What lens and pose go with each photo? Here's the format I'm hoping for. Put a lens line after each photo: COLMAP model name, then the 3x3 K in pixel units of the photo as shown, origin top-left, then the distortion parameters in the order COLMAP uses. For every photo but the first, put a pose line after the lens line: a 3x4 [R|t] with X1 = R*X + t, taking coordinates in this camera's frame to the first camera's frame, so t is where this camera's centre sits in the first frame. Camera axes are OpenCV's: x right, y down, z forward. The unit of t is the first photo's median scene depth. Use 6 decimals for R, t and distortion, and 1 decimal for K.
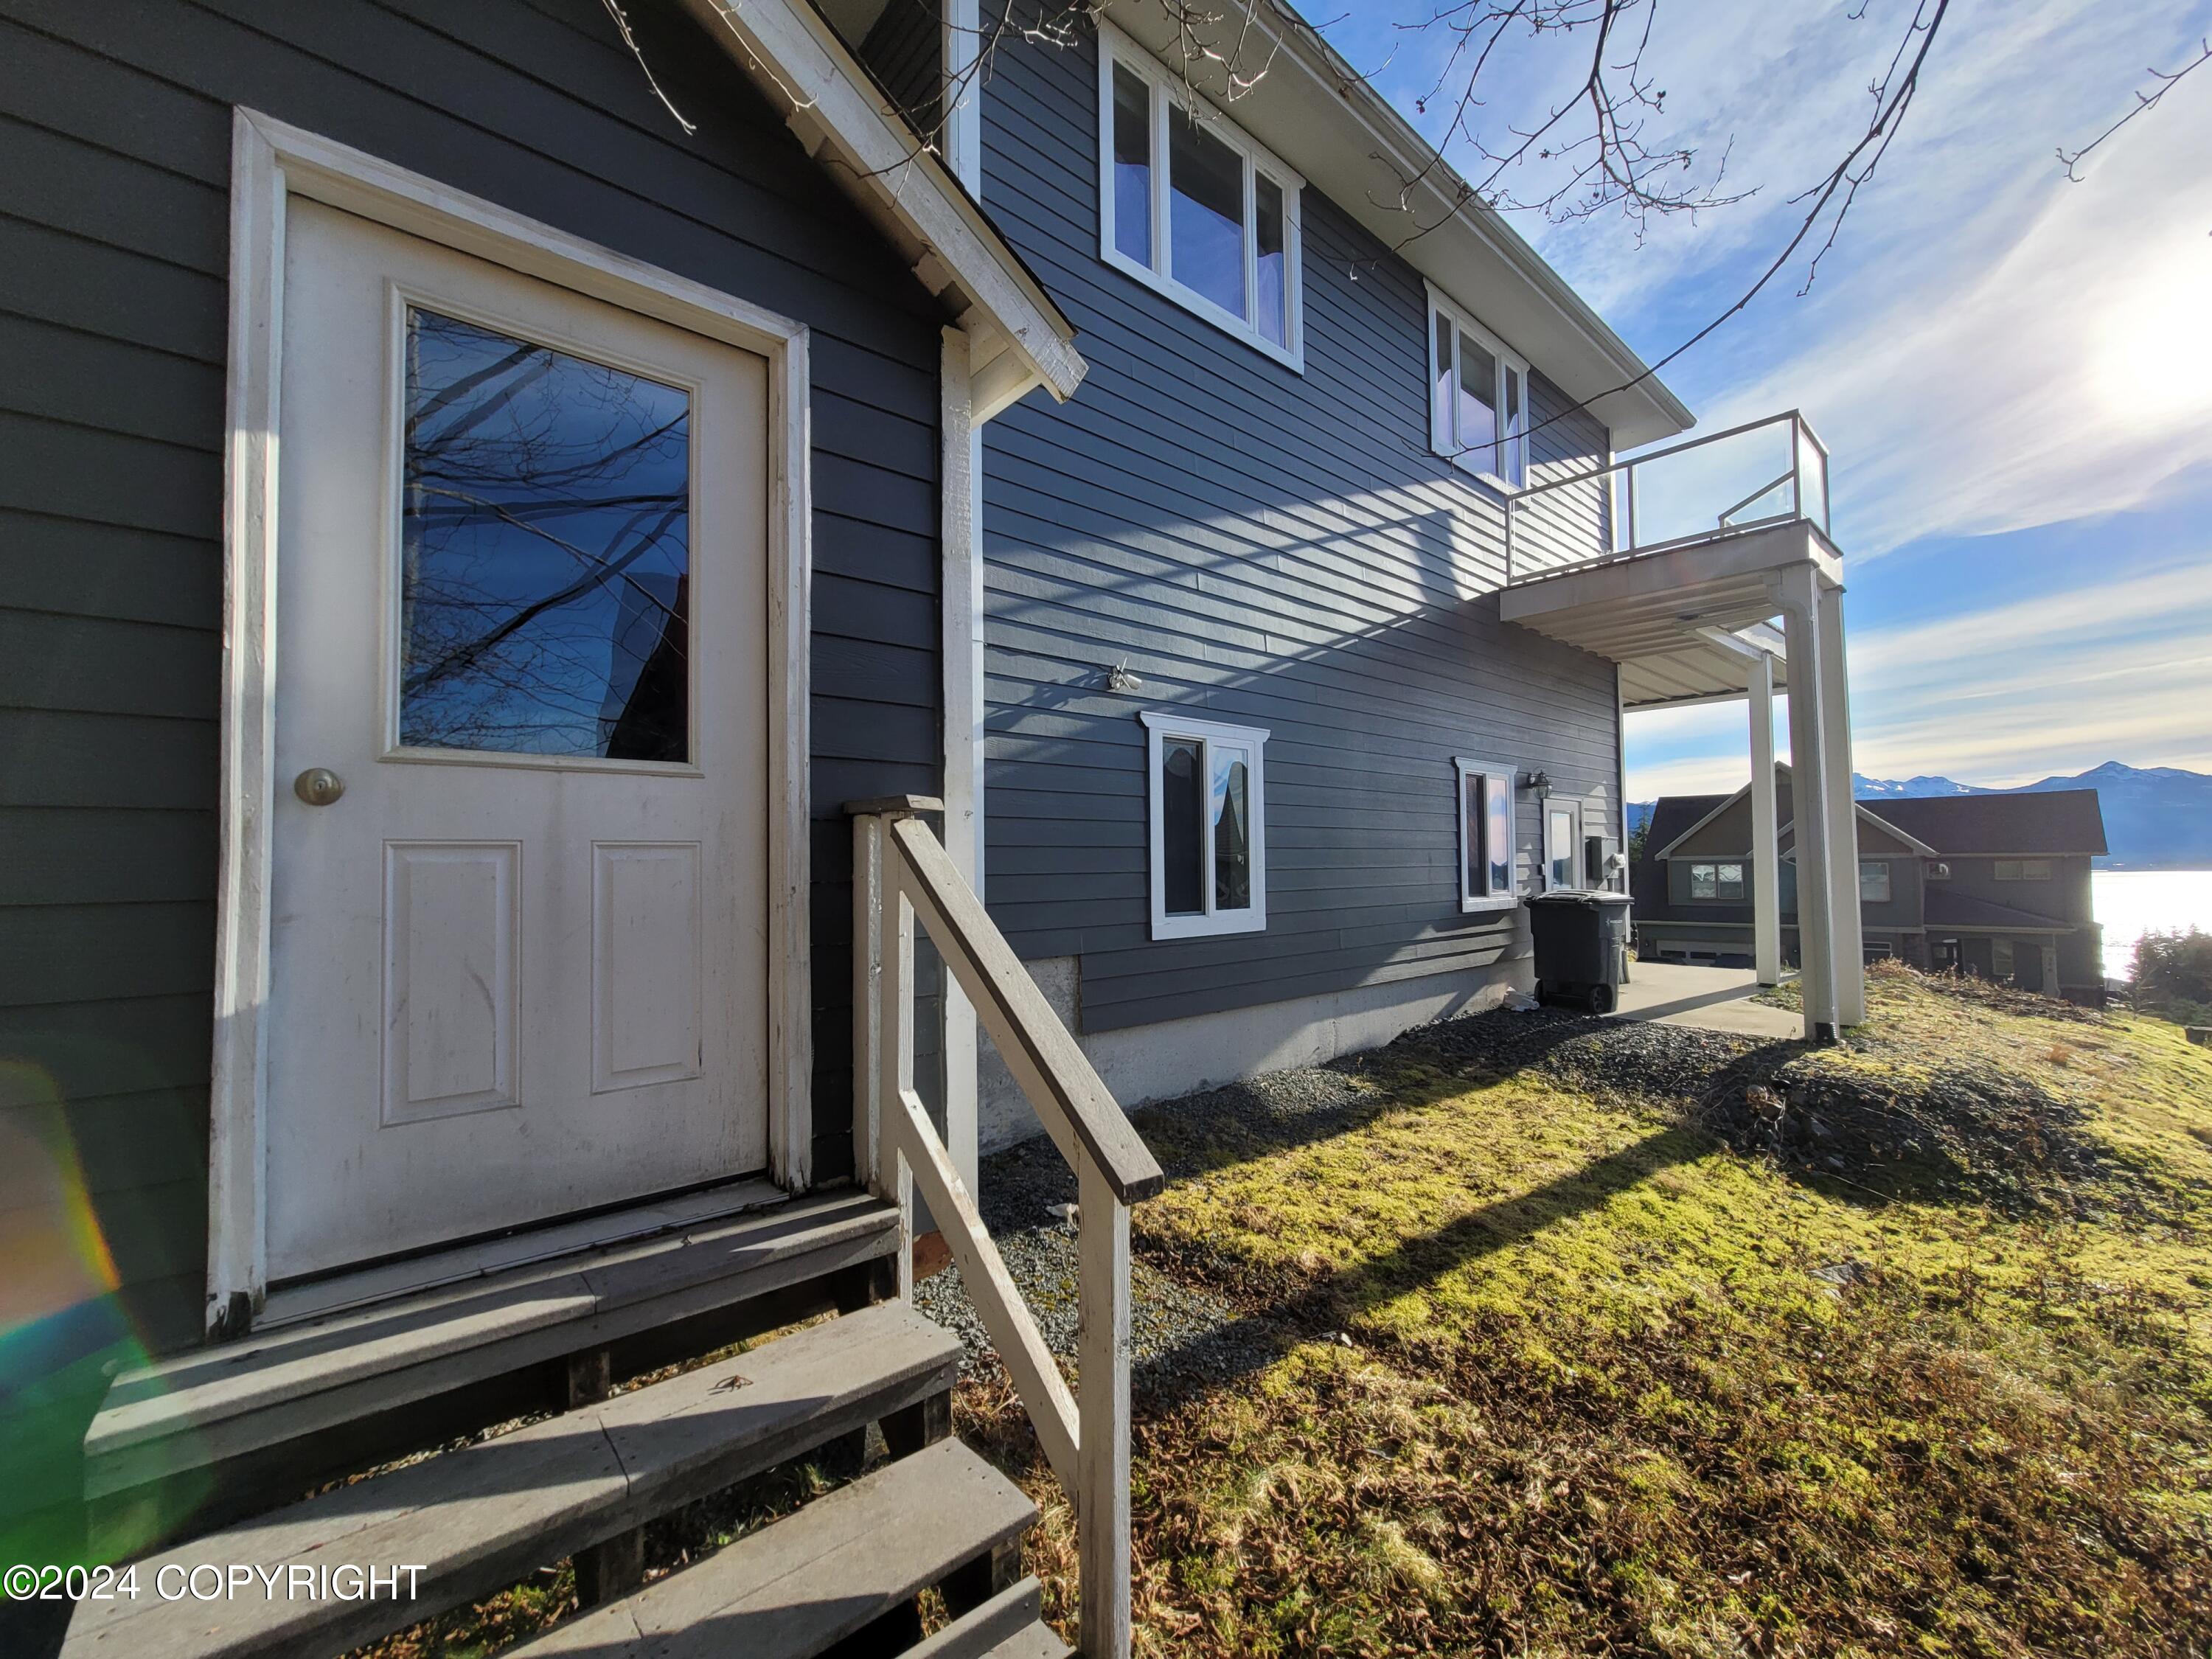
lens RADIAL K [[893.8, 0, 1106.0], [0, 893.8, 829.5], [0, 0, 1]] dist [-0.008772, 0.003444]
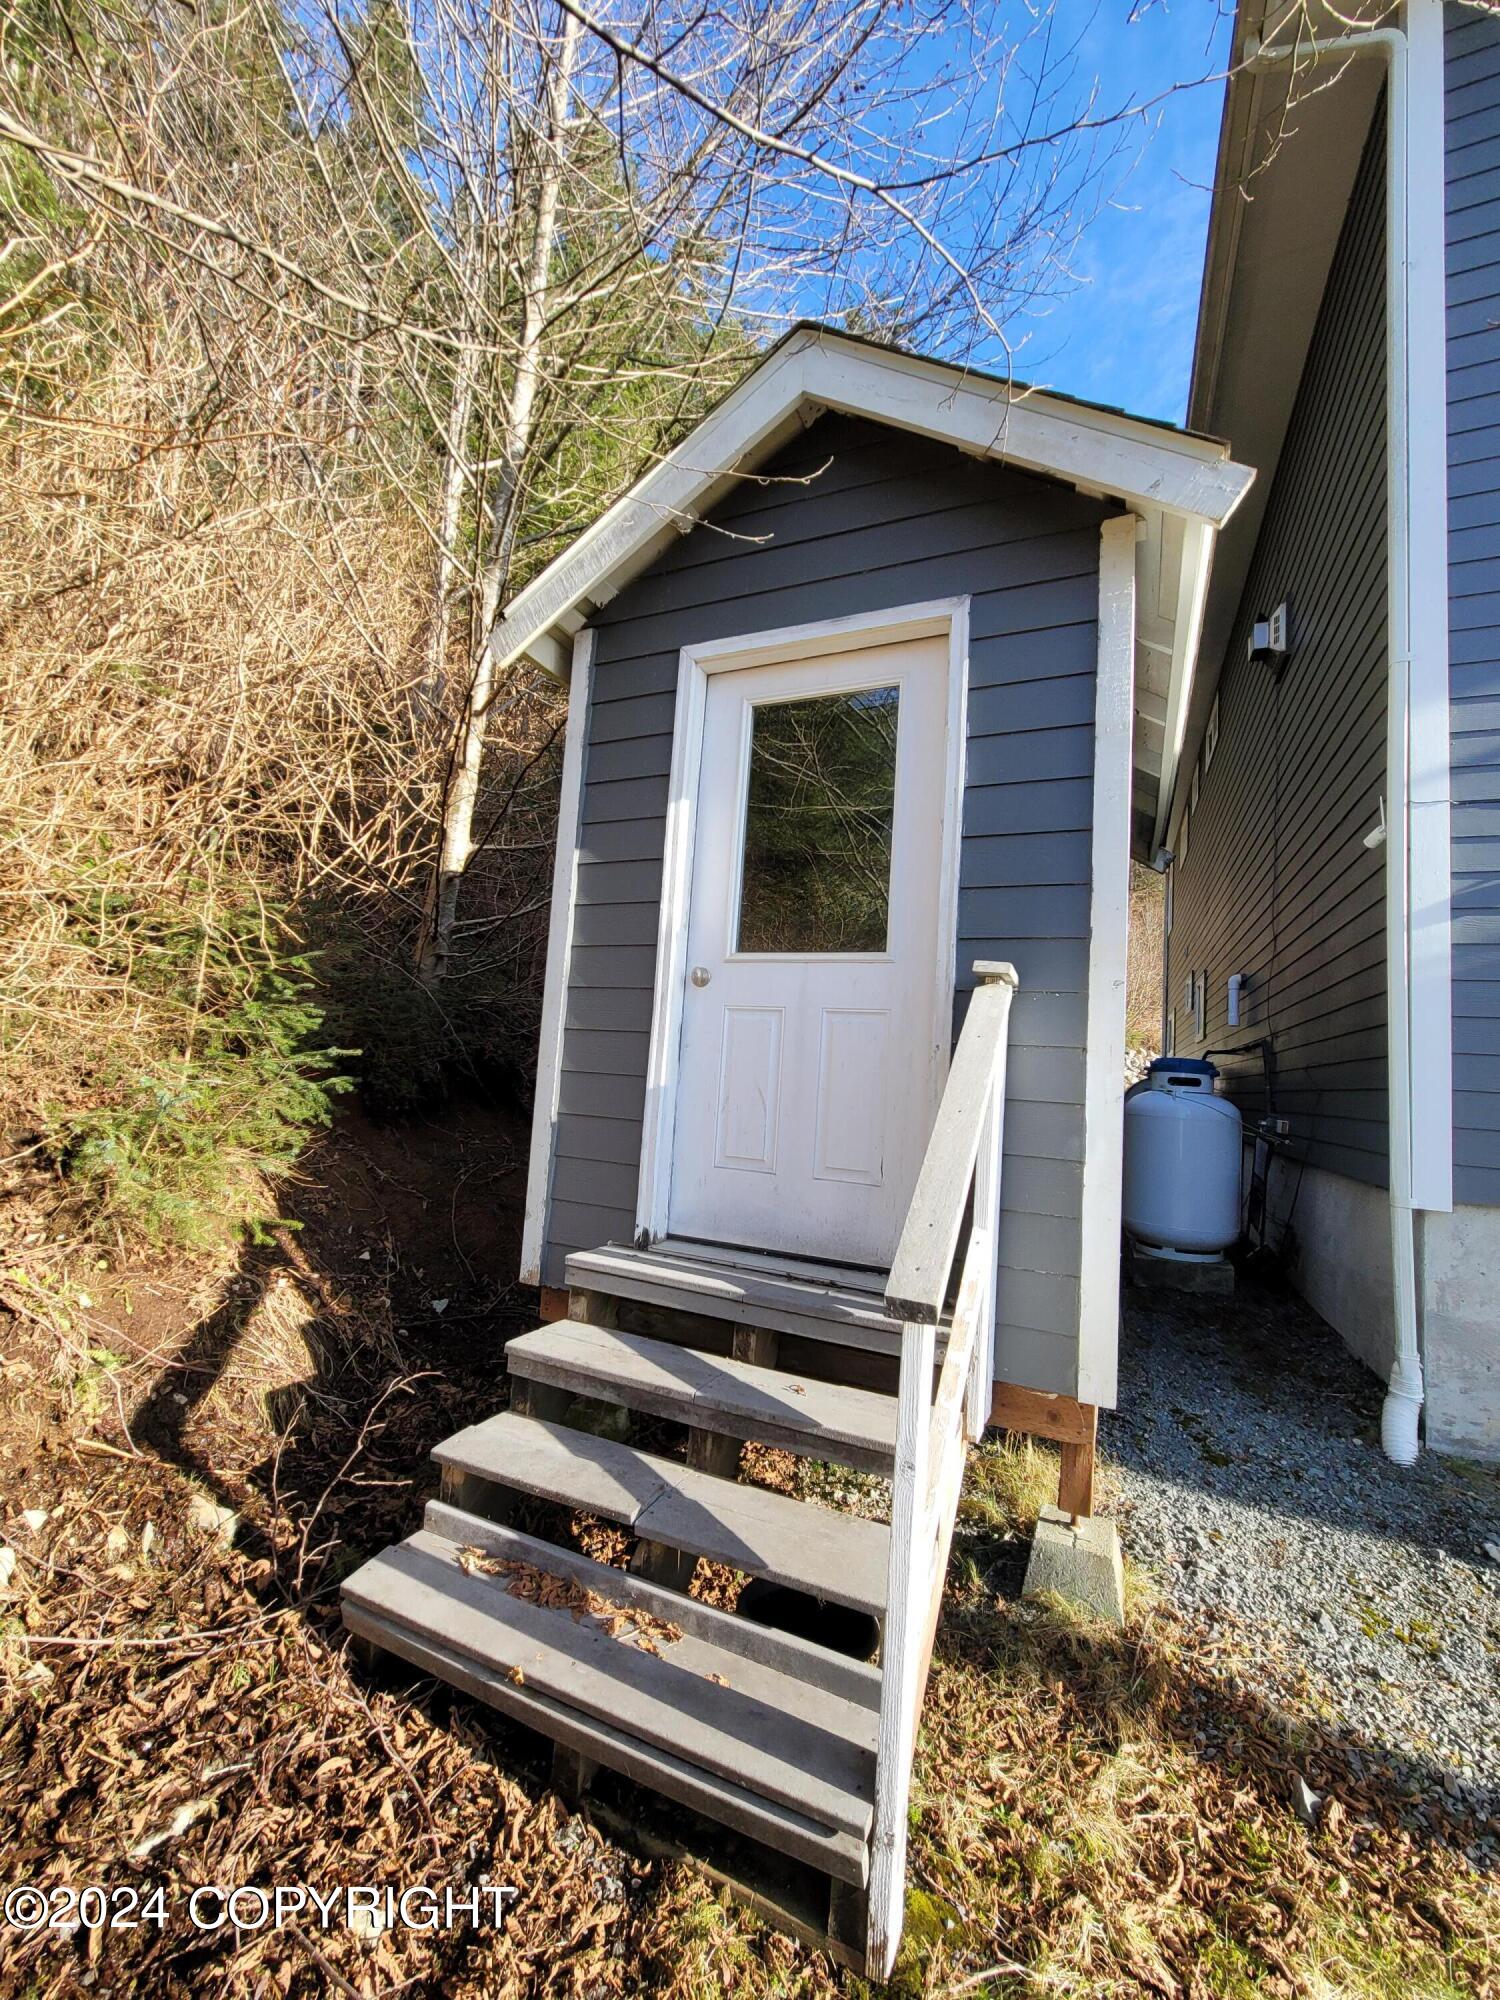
lens RADIAL K [[808.2, 0, 750.0], [0, 808.2, 1000.0], [0, 0, 1]] dist [-0.008772, 0.003444]
pose [[0.425642, -0.039945, -0.904010, 0.694561], [-0.034298, 0.997595, -0.060229, 0.099291], [0.904242, 0.056642, 0.423248, 0.371004]]
